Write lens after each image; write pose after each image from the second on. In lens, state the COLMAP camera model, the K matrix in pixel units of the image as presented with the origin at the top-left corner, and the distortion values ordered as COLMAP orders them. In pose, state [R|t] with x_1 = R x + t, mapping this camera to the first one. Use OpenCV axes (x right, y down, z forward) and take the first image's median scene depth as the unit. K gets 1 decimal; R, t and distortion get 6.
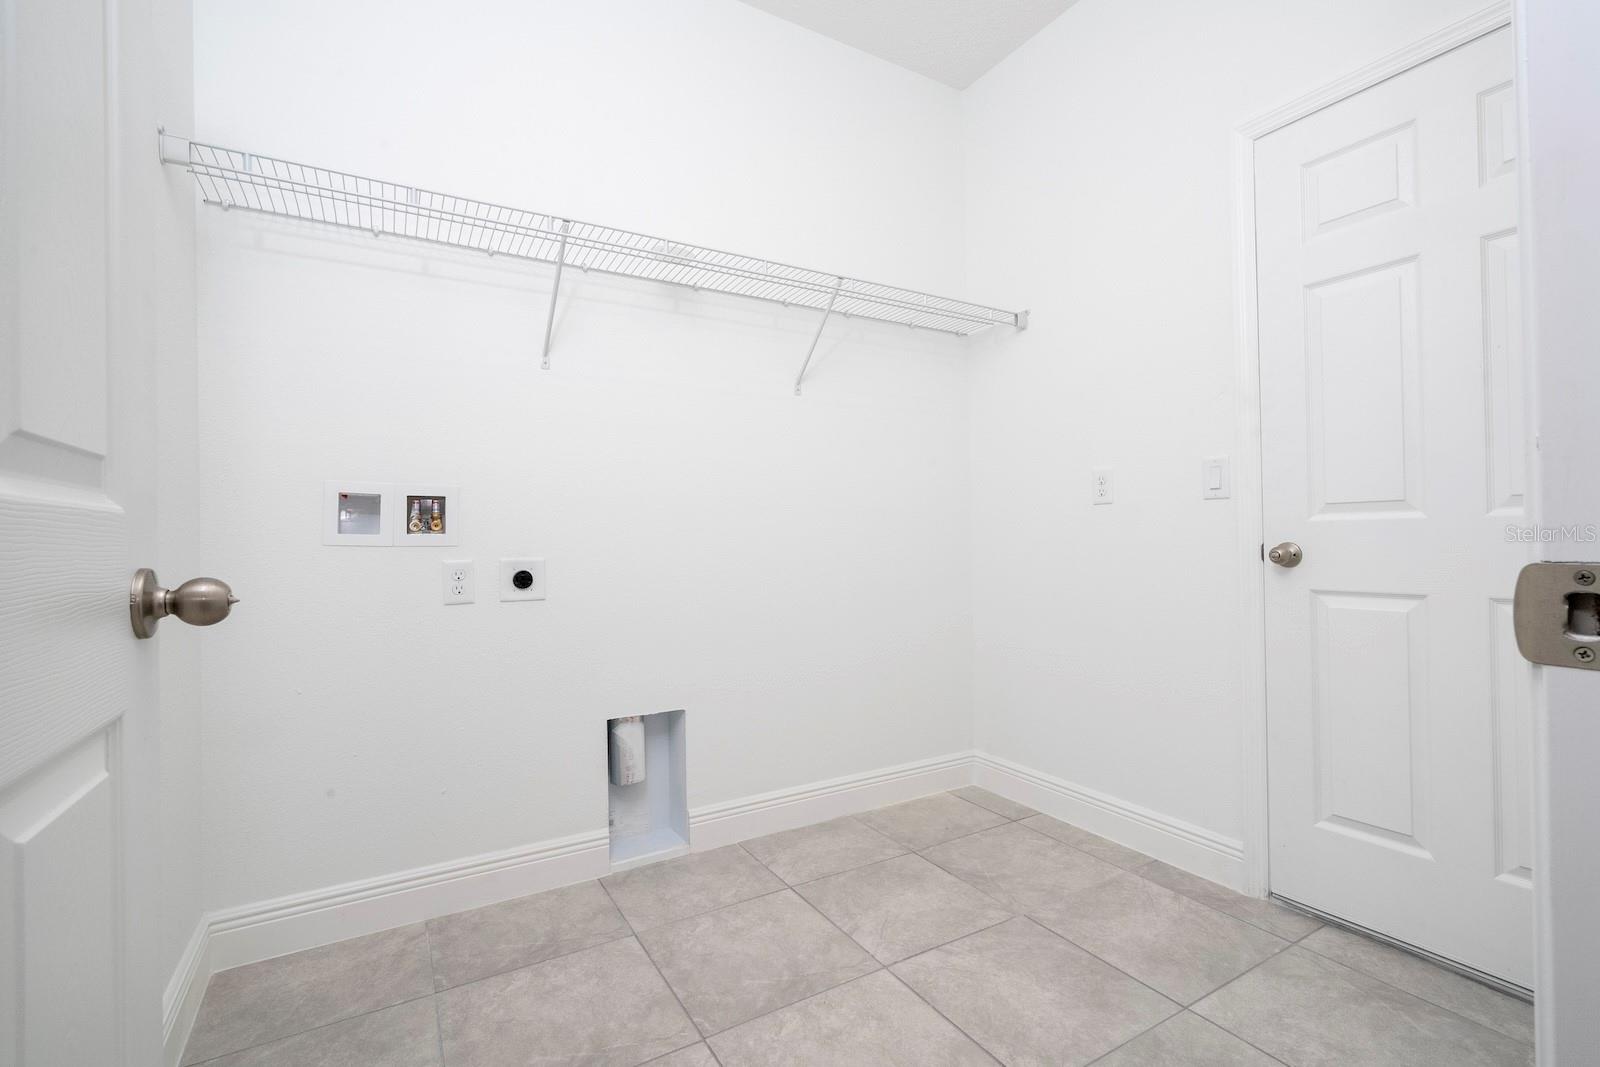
lens RADIAL K [[719.9, 0, 805.1], [0, 719.9, 534.0], [0, 0, 1]] dist [-0.003127, 0.001540]
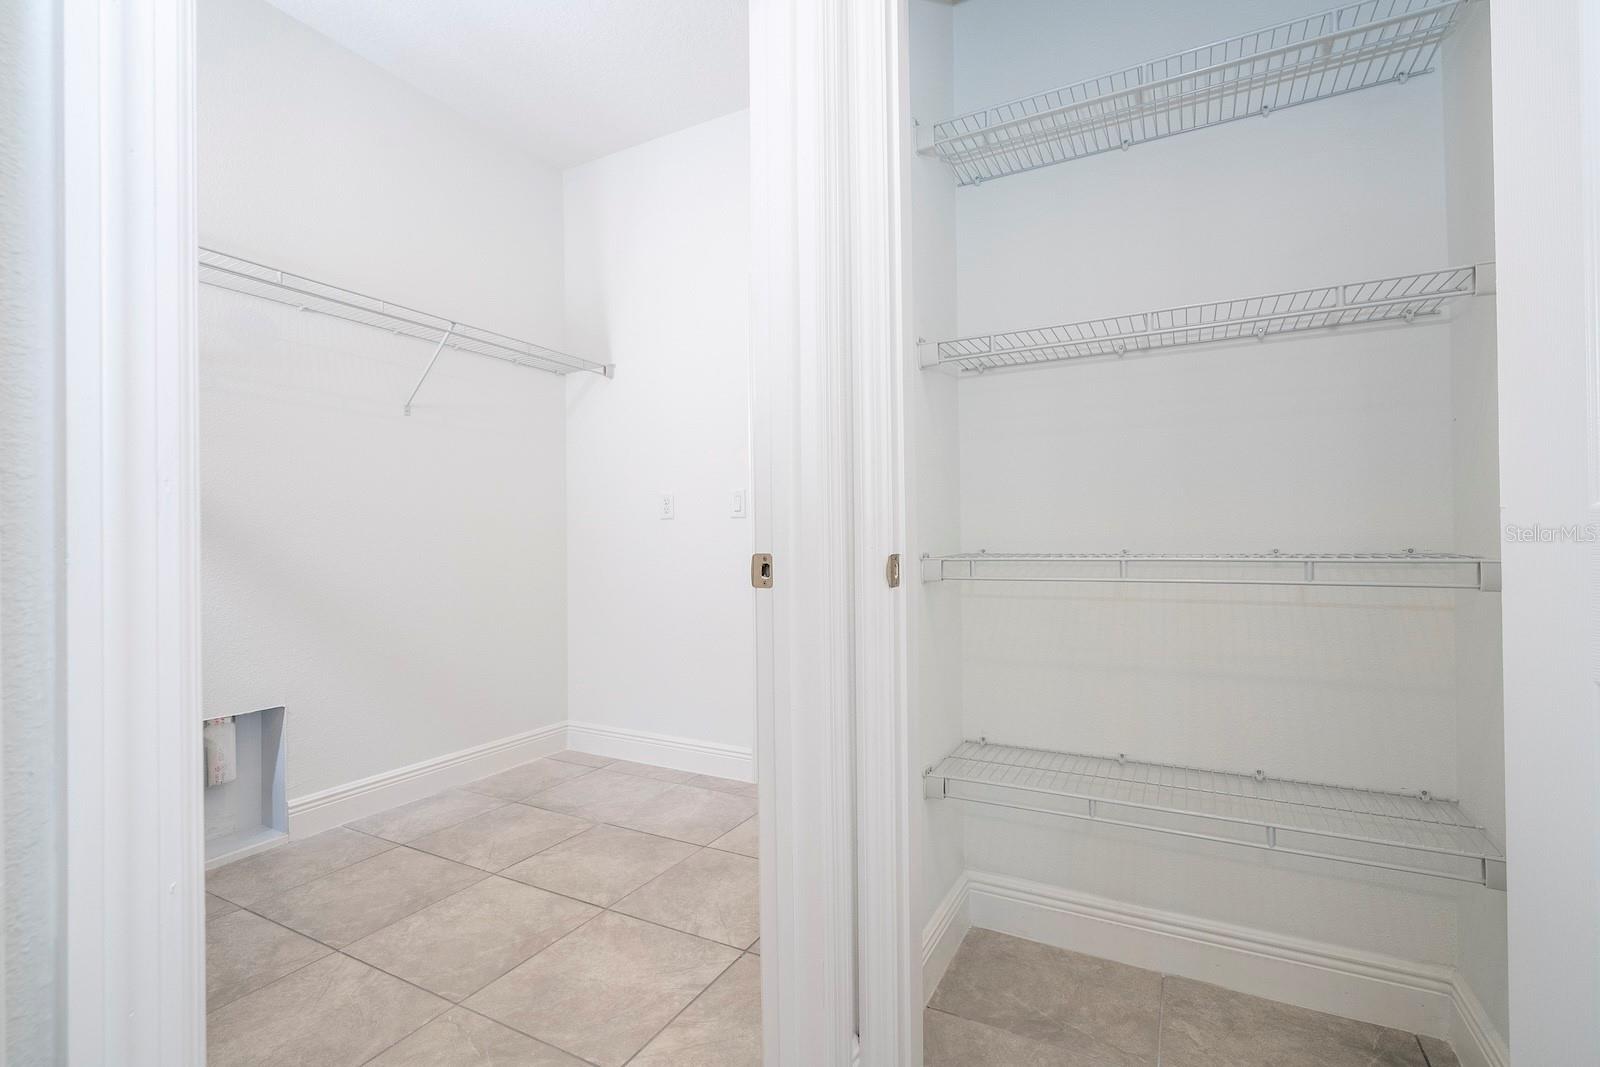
lens RADIAL K [[719.9, 0, 814.1], [0, 719.9, 537.2], [0, 0, 1]] dist [-0.003127, 0.001540]
pose [[0.850602, 0.008241, 0.525745, -0.068653], [-0.006060, 0.999964, -0.005868, -0.002325], [-0.525775, 0.001806, 0.850622, -0.331858]]
